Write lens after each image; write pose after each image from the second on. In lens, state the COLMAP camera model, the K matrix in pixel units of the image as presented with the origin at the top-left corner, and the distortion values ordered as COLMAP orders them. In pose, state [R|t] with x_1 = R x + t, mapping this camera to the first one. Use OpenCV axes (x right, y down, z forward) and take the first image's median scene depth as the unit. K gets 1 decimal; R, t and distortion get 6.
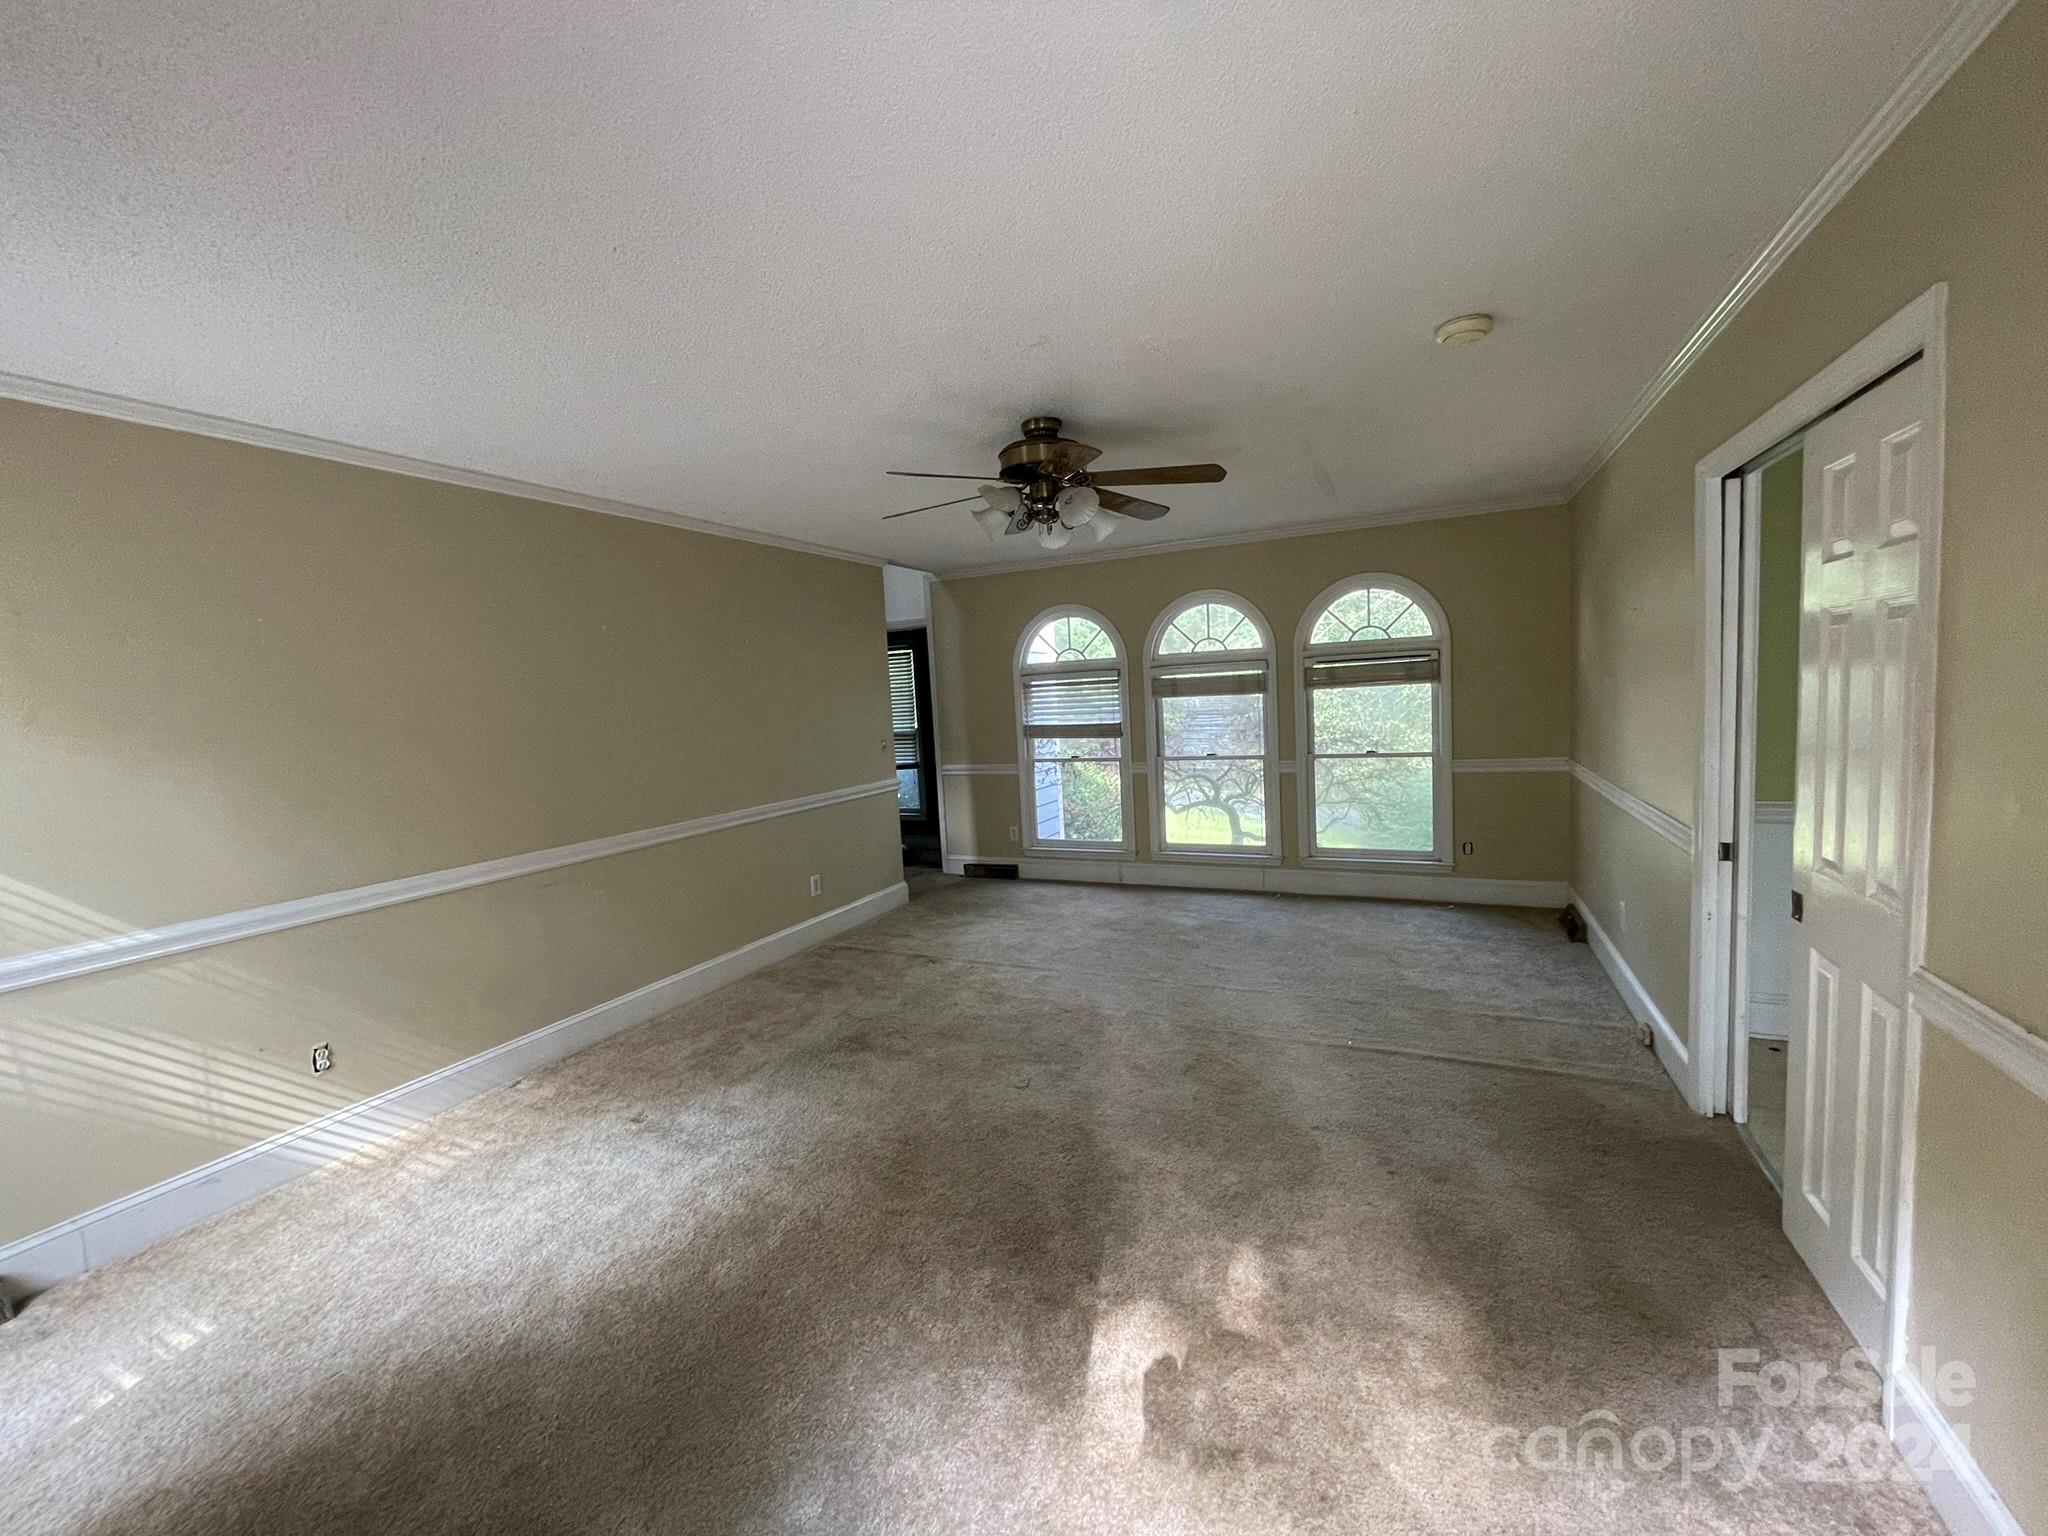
lens RADIAL K [[826.9, 0, 1025.8], [0, 826.9, 765.8], [0, 0, 1]] dist [0.001563, 0.000055]
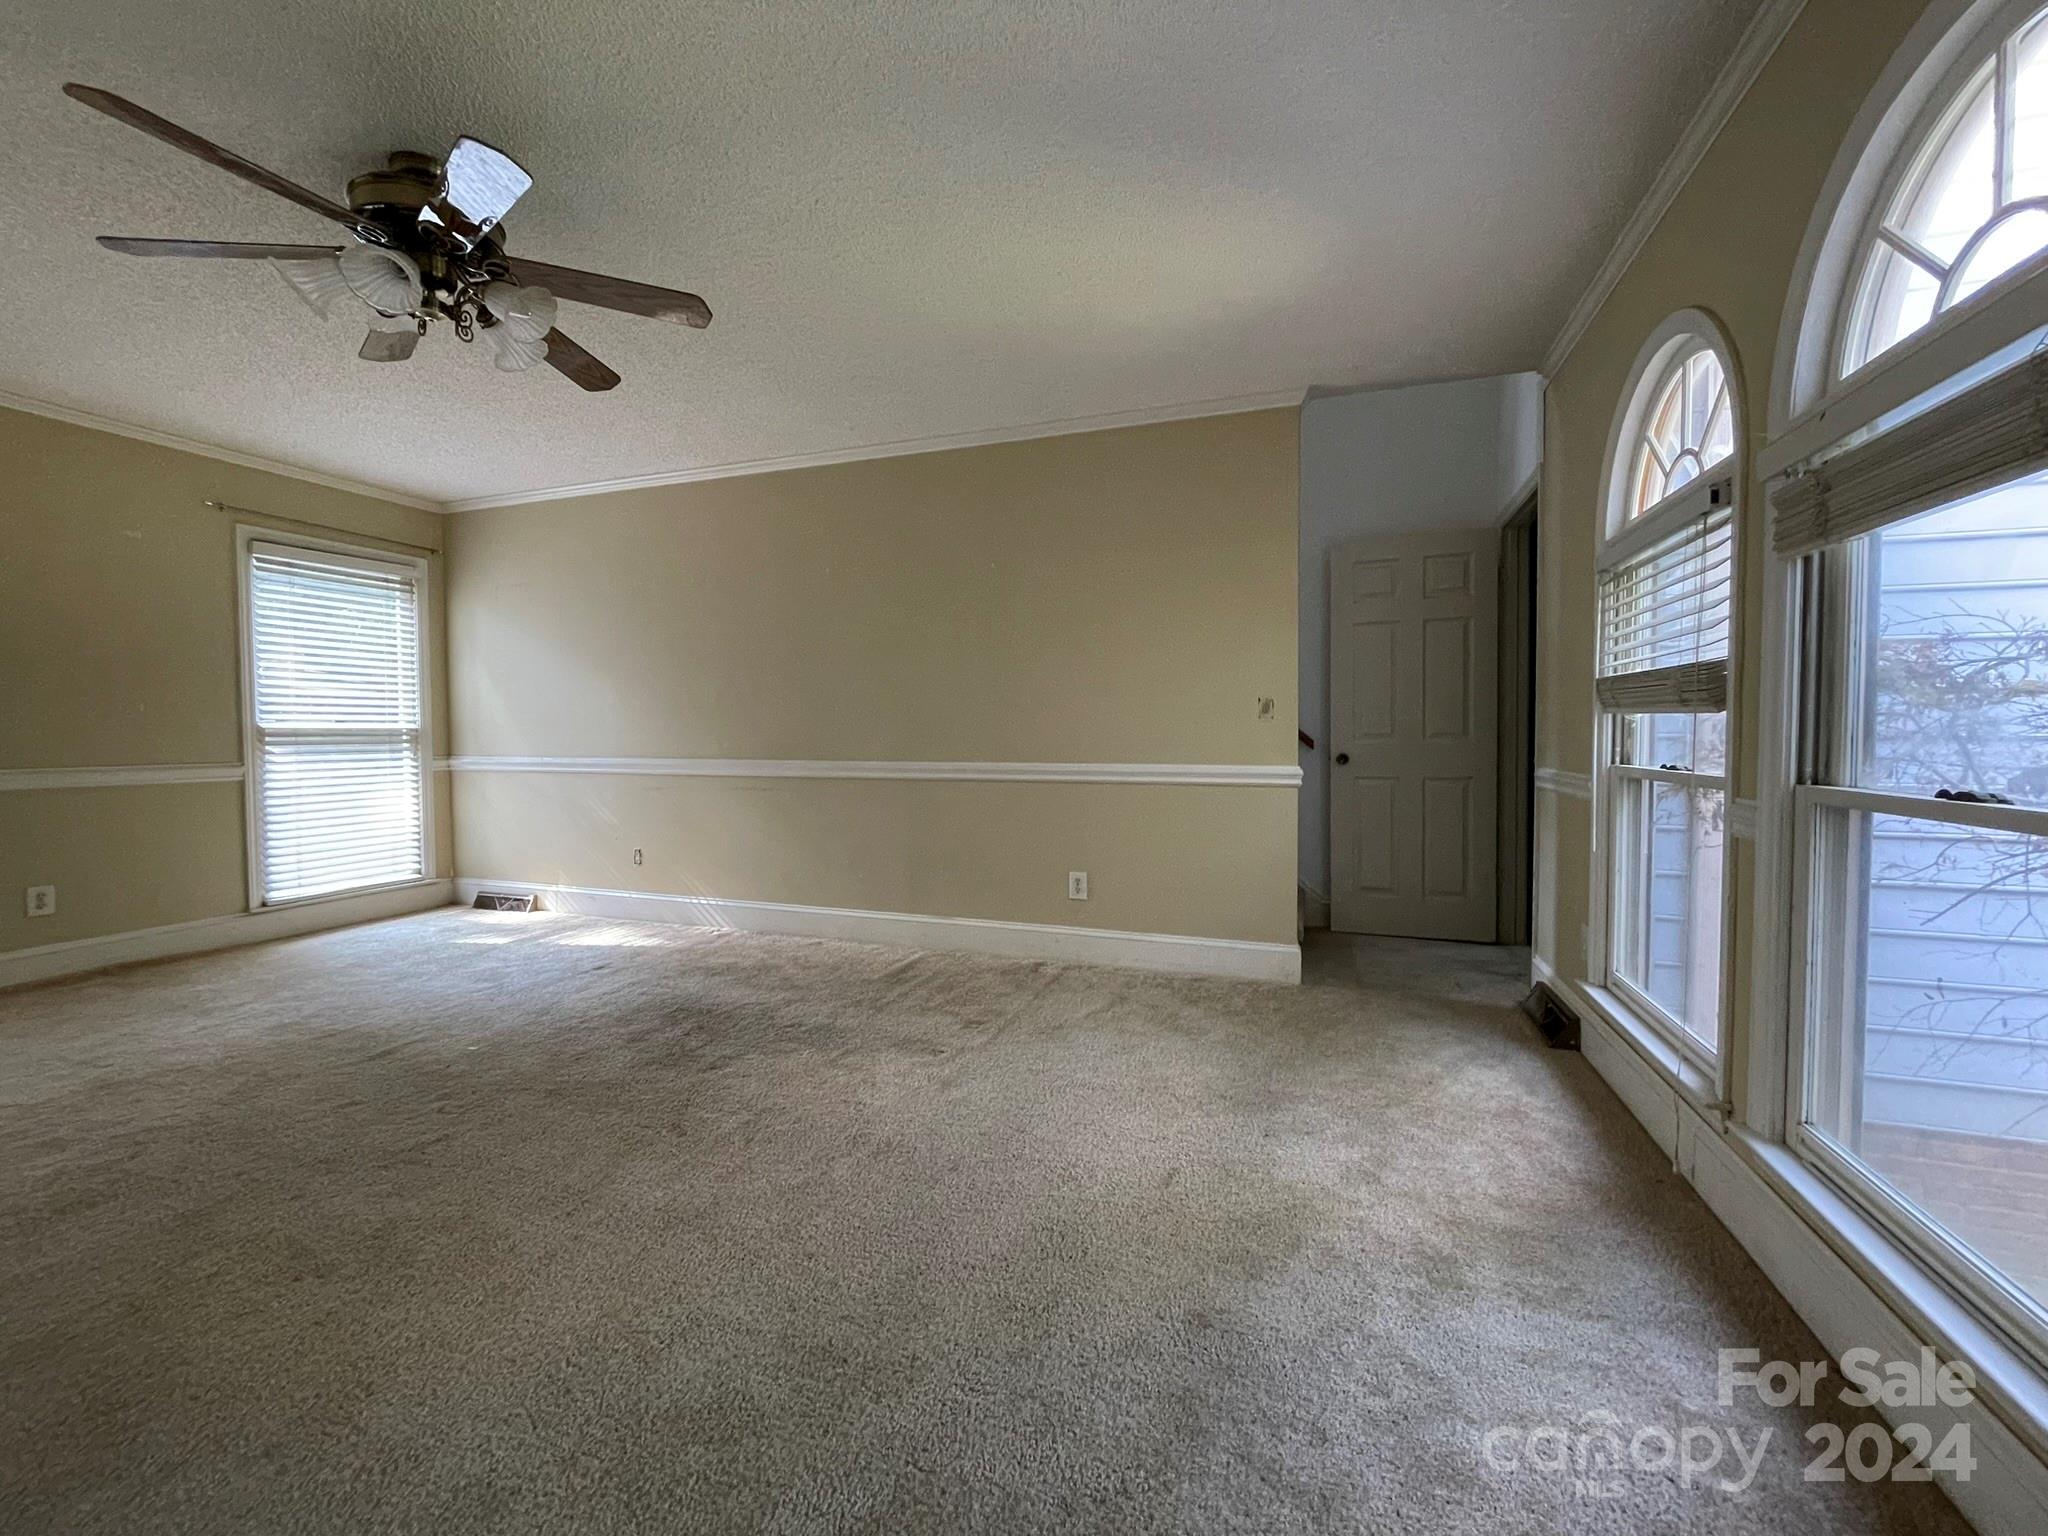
lens RADIAL K [[826.9, 0, 1020.5], [0, 826.9, 768.1], [0, 0, 1]] dist [0.001563, 0.000055]
pose [[0.093780, 0.092627, -0.991275, 0.423058], [-0.088620, 0.992487, 0.084357, -0.016810], [0.991641, 0.079936, 0.101284, 0.783877]]
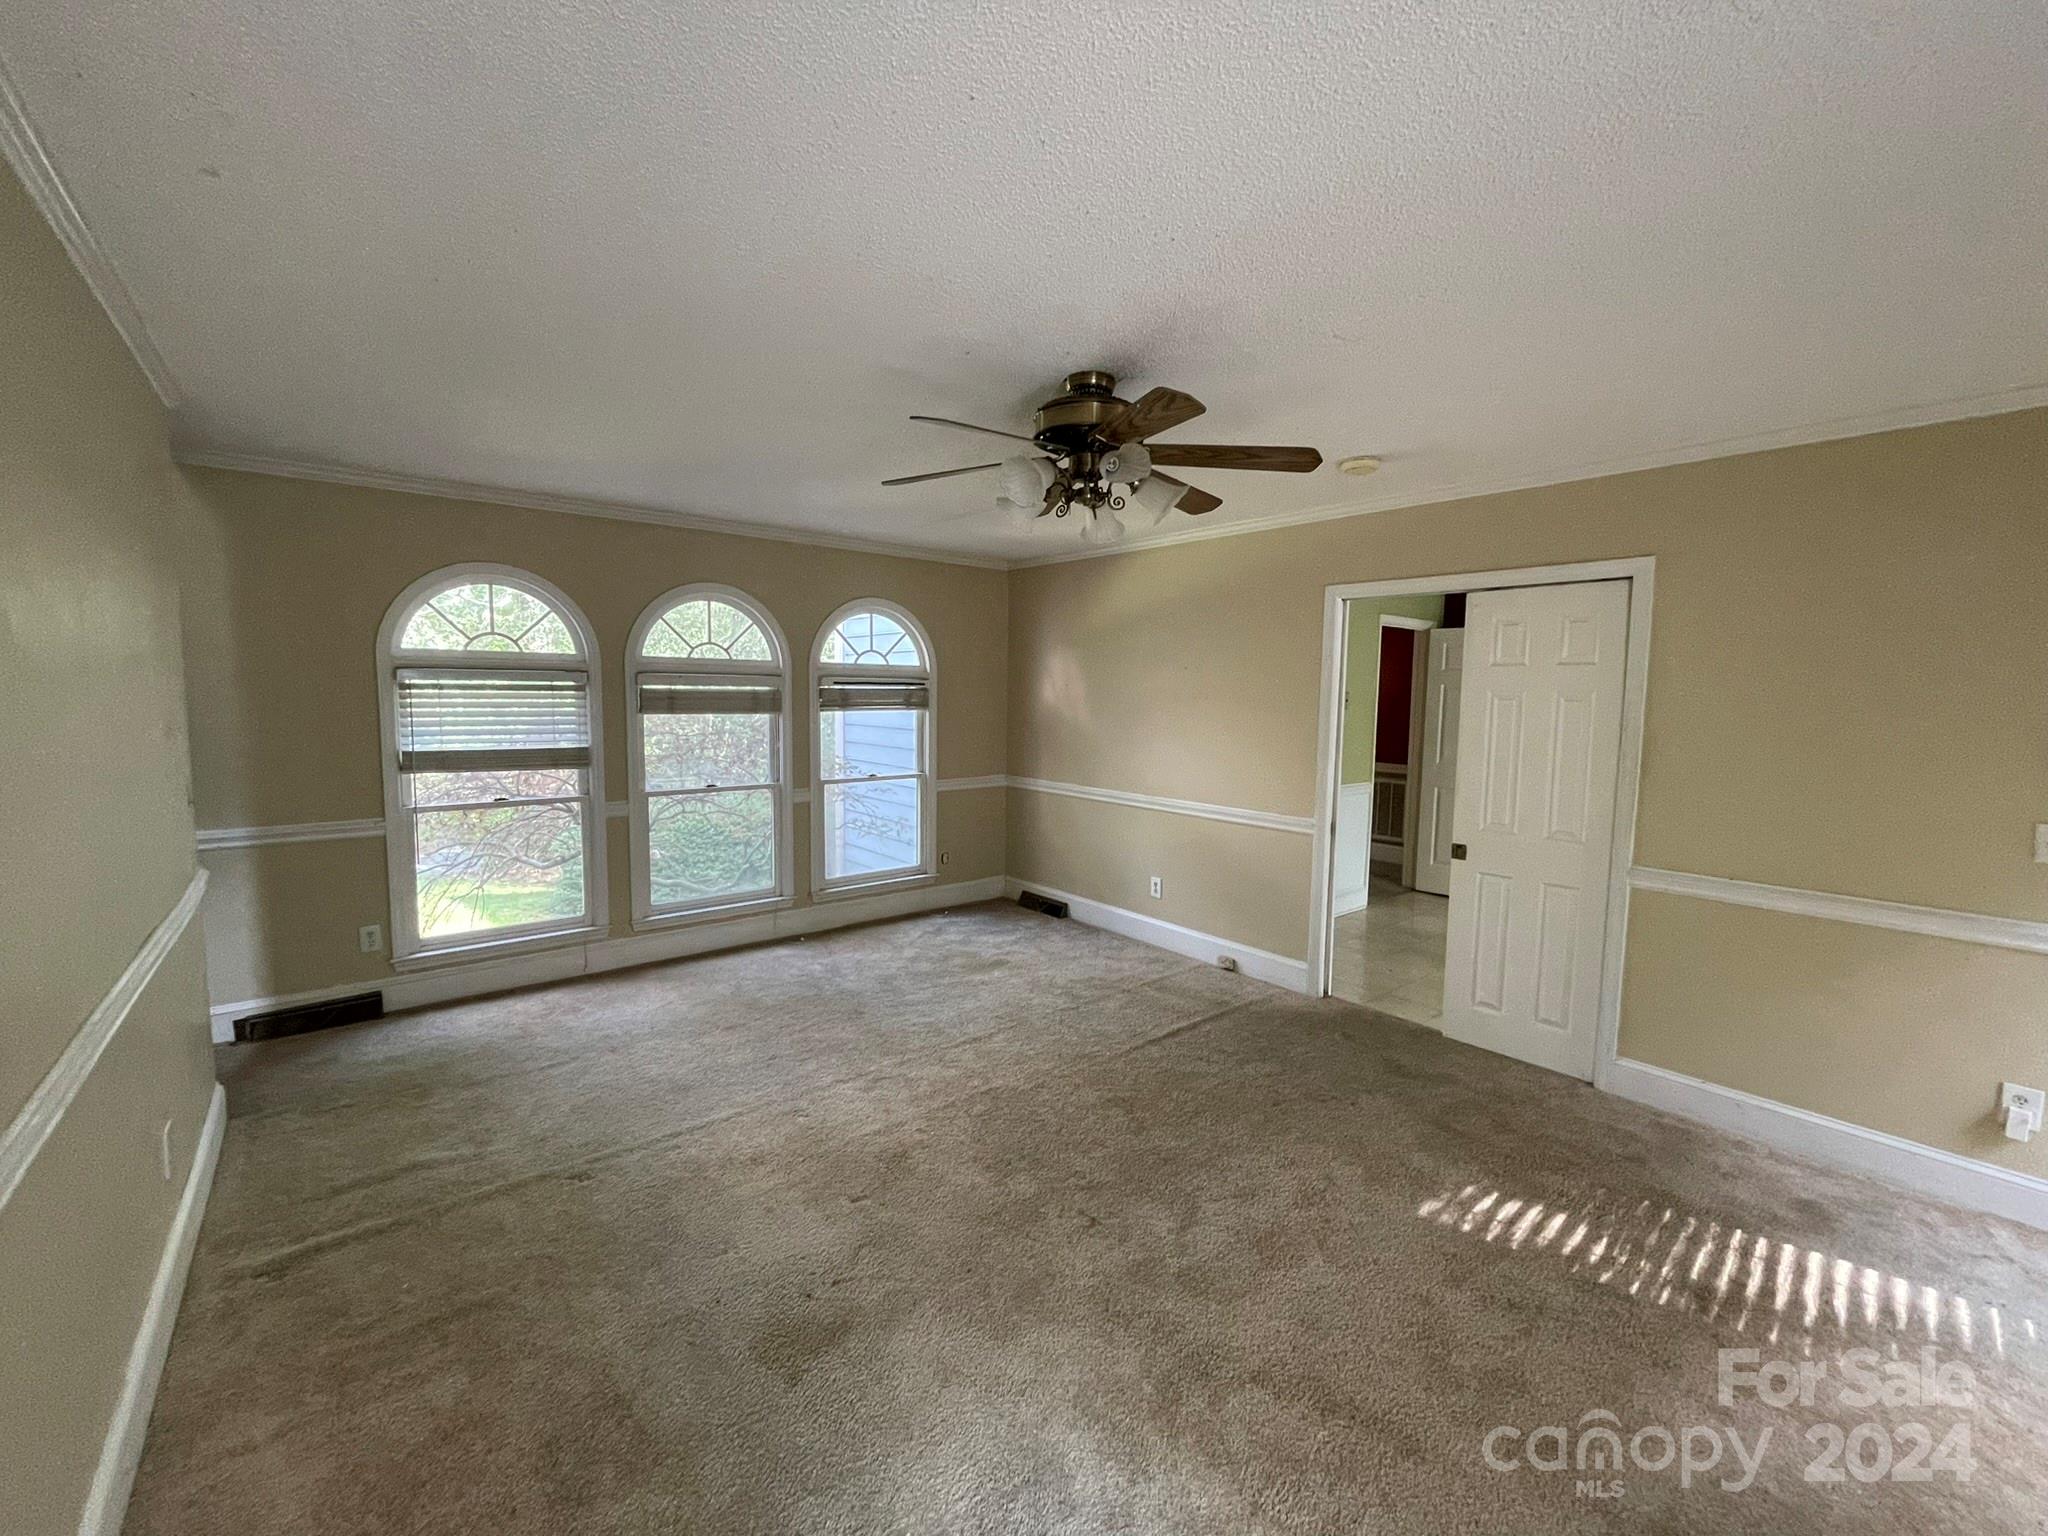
lens RADIAL K [[826.9, 0, 1024.2], [0, 826.9, 765.1], [0, 0, 1]] dist [0.001563, 0.000055]
pose [[0.420081, -0.022308, 0.907212, -0.401521], [0.044744, 0.998991, 0.003847, -0.024396], [-0.906383, 0.038976, 0.420655, 0.395738]]
